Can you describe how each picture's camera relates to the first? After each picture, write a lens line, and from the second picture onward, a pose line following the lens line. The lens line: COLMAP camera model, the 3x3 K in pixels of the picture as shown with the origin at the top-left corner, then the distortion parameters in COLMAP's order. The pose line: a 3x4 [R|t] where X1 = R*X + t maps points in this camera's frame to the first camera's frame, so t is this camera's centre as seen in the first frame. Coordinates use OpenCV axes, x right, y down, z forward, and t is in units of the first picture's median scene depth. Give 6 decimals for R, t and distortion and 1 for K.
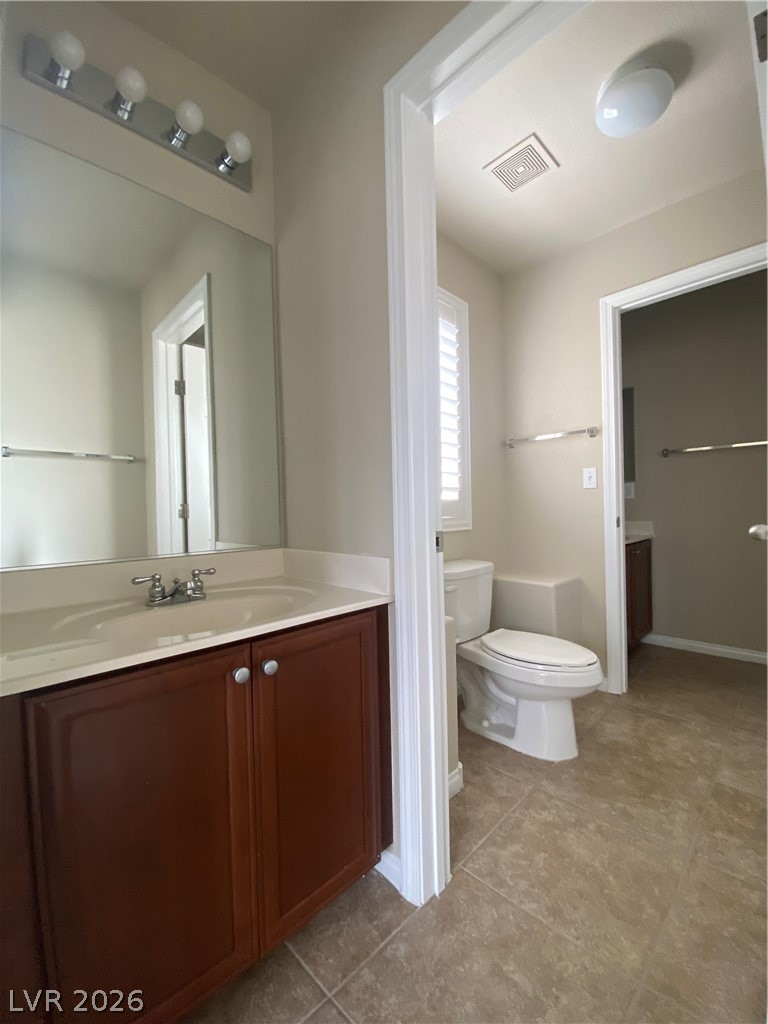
lens RADIAL K [[414.5, 0, 381.5], [0, 414.5, 505.4], [0, 0, 1]] dist [0.001997, -0.012388]
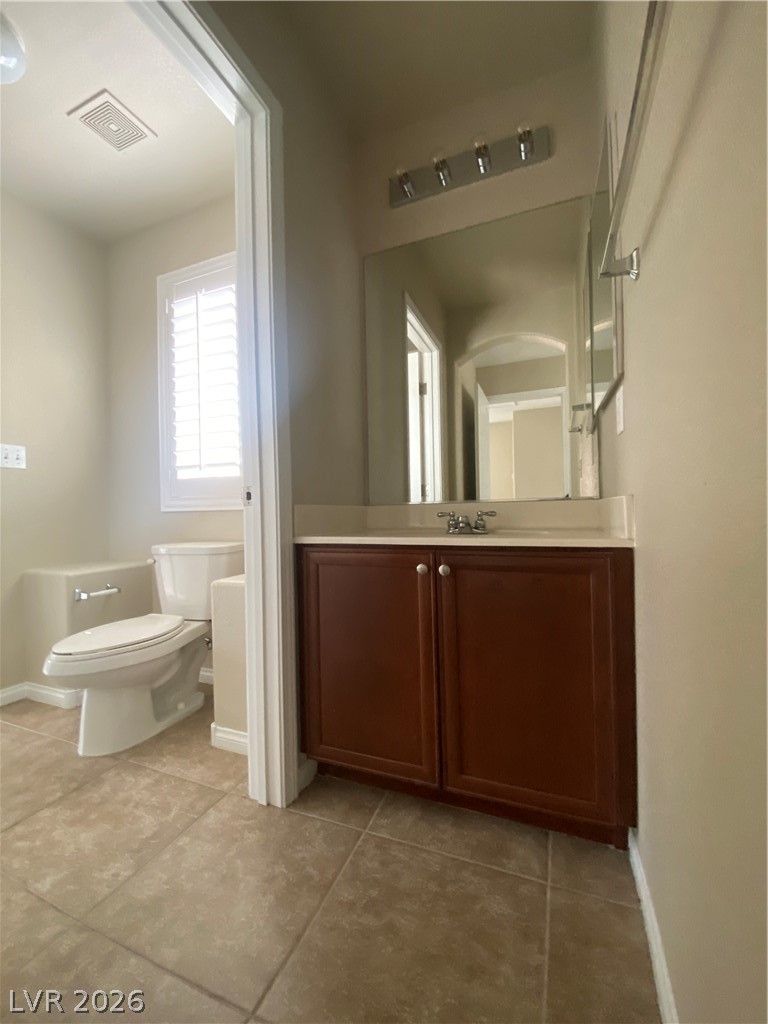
lens RADIAL K [[414.5, 0, 384.2], [0, 414.5, 519.6], [0, 0, 1]] dist [0.001997, -0.012388]
pose [[0.398136, 0.005234, -0.917311, 1.350240], [0.011285, 0.999880, 0.010604, 0.086523], [0.917257, -0.014574, 0.398029, 1.098381]]
